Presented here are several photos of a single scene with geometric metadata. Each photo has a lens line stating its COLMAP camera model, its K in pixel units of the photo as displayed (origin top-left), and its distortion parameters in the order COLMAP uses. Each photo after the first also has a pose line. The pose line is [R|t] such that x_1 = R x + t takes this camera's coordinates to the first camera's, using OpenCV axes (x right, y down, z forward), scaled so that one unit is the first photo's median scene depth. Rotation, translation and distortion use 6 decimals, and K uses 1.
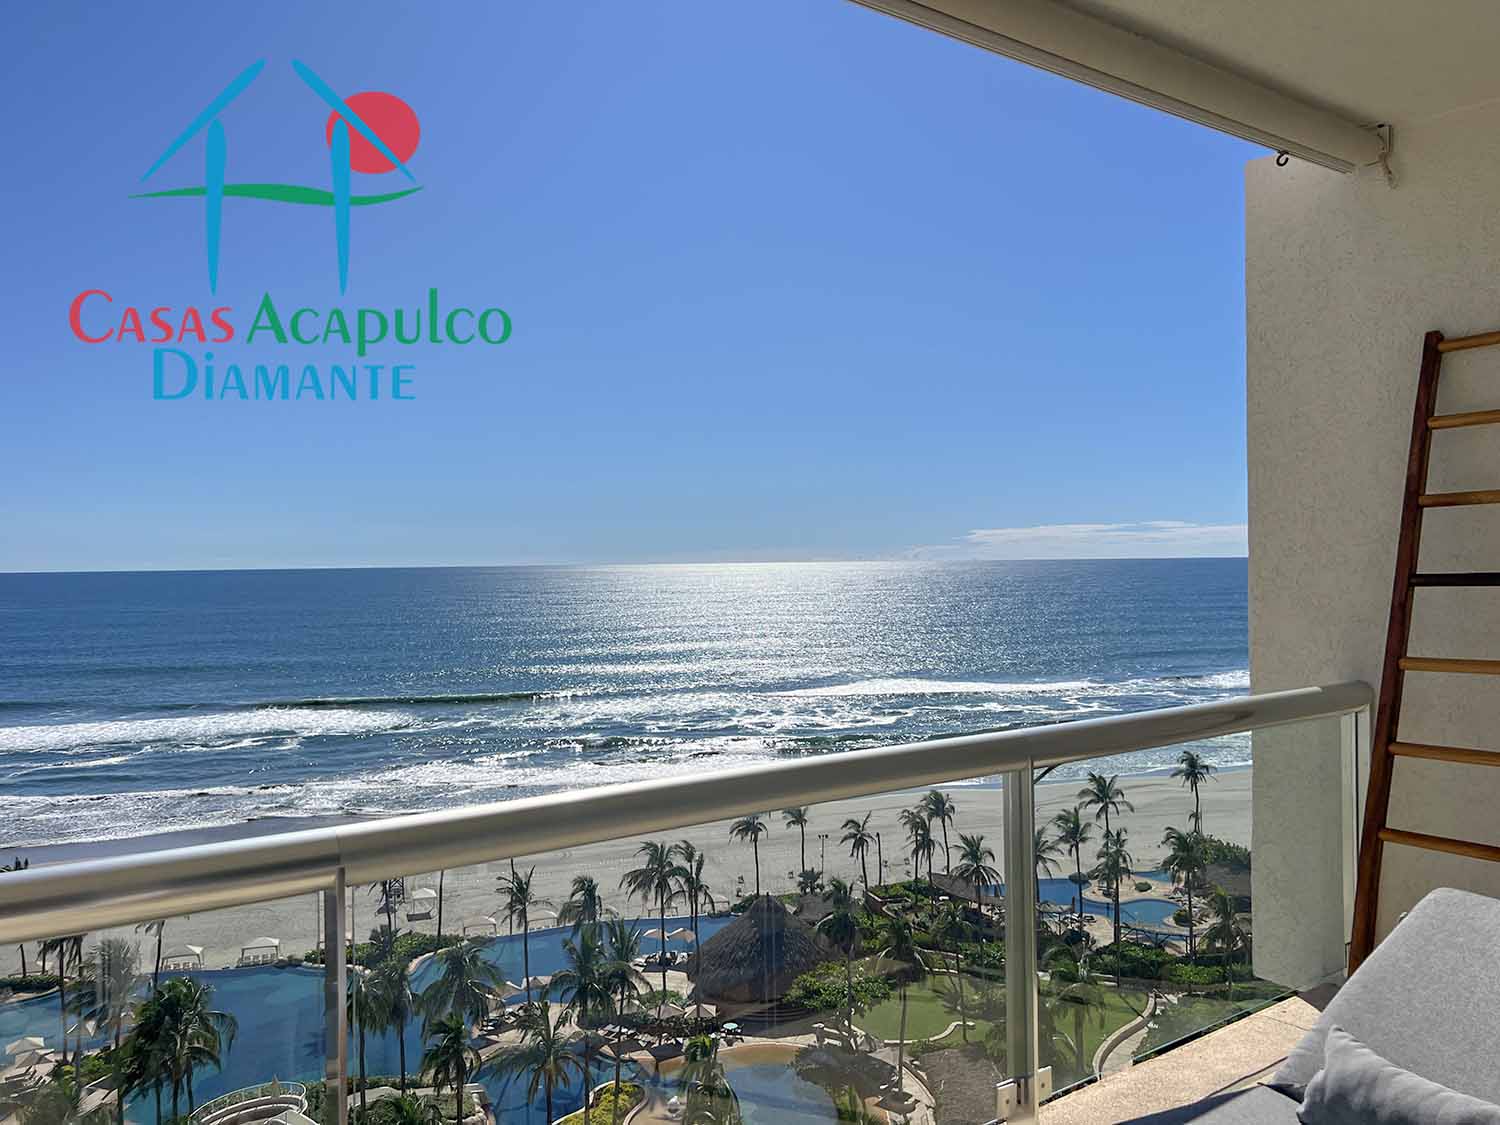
lens RADIAL K [[1130.7, 0, 751.4], [0, 1130.7, 550.1], [0, 0, 1]] dist [0.042911, -0.049793]
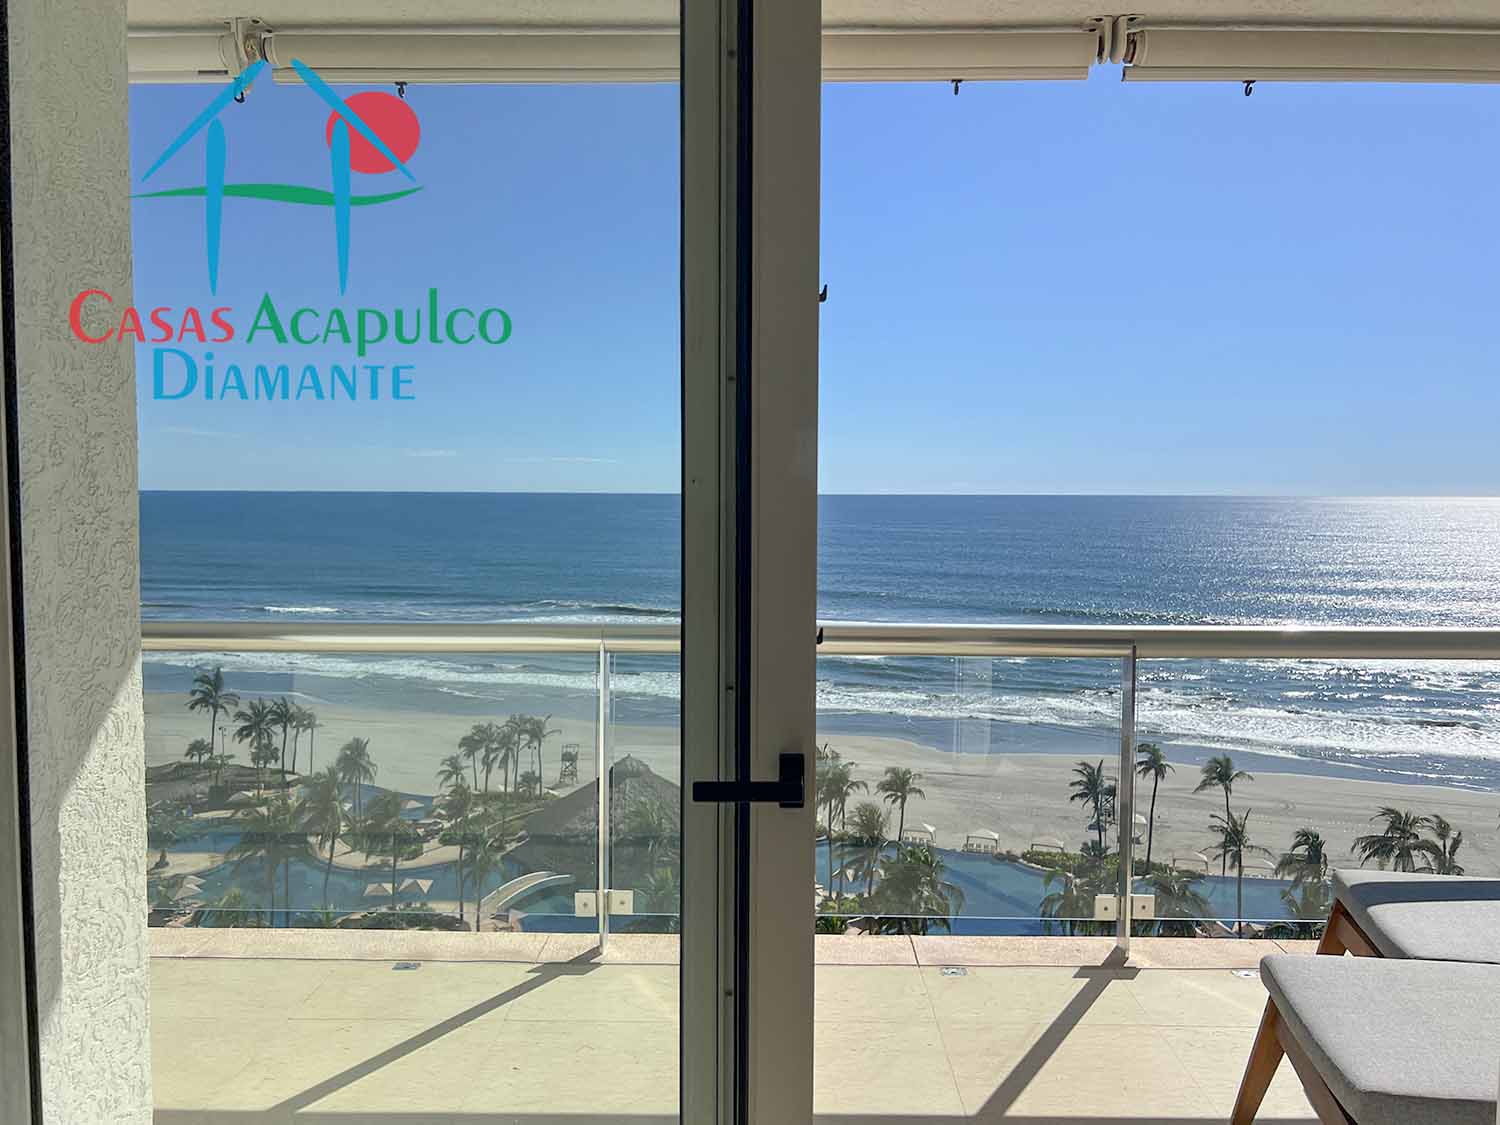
lens RADIAL K [[1130.7, 0, 759.4], [0, 1130.7, 554.5], [0, 0, 1]] dist [0.042911, -0.049793]
pose [[0.821333, 0.049942, -0.568258, 0.018747], [-0.011471, 0.997405, 0.071078, -0.001466], [0.570333, -0.051861, 0.819775, -0.083380]]
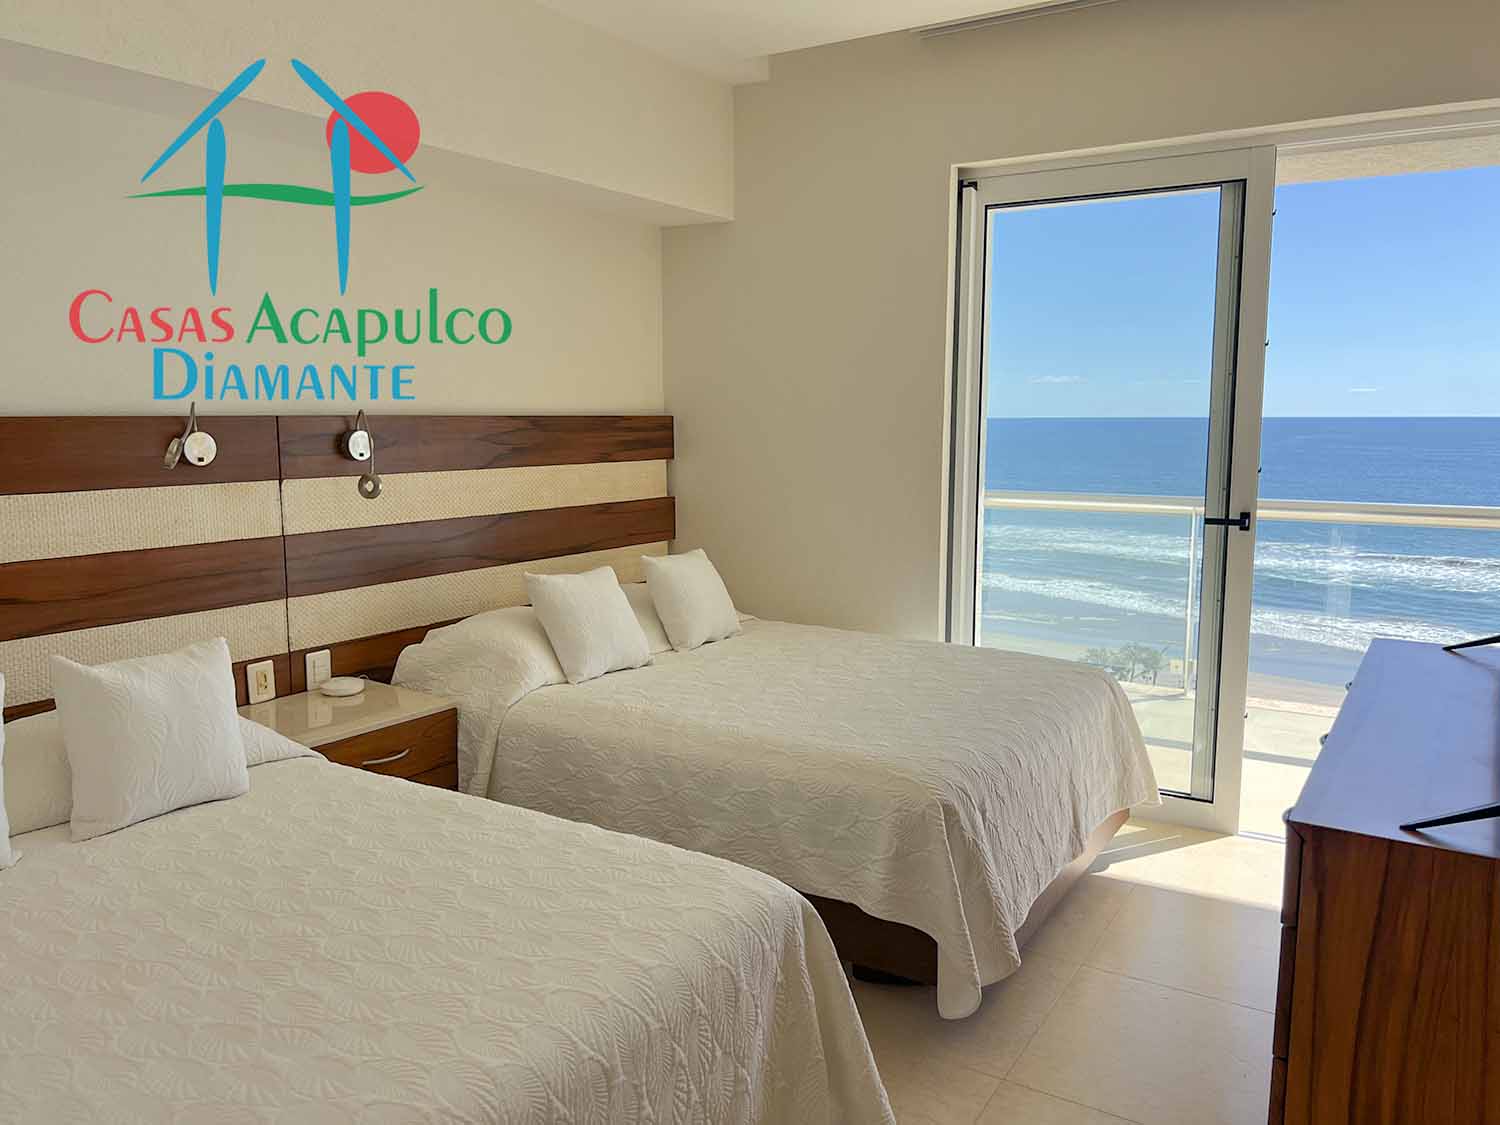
lens RADIAL K [[1130.7, 0, 752.0], [0, 1130.7, 561.6], [0, 0, 1]] dist [0.042911, -0.049793]
pose [[0.412156, 0.125918, -0.902370, 1.756563], [0.003141, 0.990202, 0.139609, -0.029687], [0.911108, -0.060375, 0.407722, -1.734789]]
